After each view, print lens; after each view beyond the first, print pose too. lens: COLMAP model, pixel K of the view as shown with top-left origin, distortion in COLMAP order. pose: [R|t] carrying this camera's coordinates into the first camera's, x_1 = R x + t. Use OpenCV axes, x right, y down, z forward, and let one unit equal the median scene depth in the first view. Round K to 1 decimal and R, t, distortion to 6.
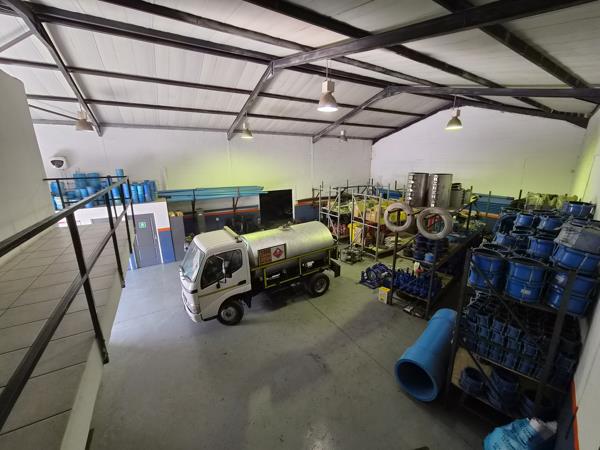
lens RADIAL K [[247.4, 0, 296.4], [0, 247.4, 226.6], [0, 0, 1]] dist [0.003286, -0.000738]
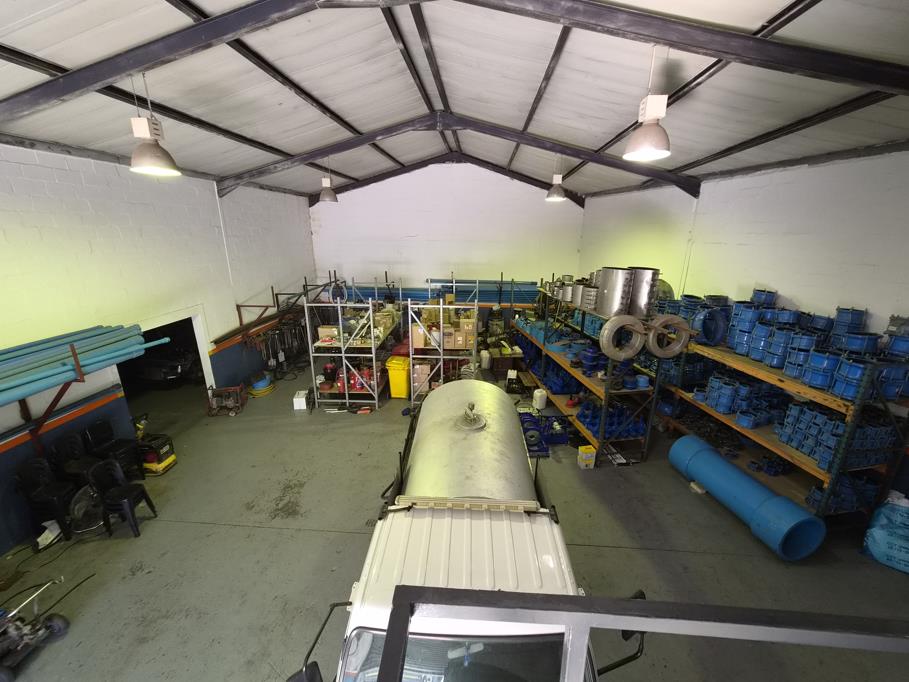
lens RADIAL K [[374.8, 0, 454.7], [0, 374.8, 344.6], [0, 0, 1]] dist [0.003286, -0.000738]
pose [[0.547828, -0.240323, 0.801330, -0.276065], [0.205082, 0.967203, 0.149866, -0.114104], [-0.811065, 0.082238, 0.579147, 0.345126]]
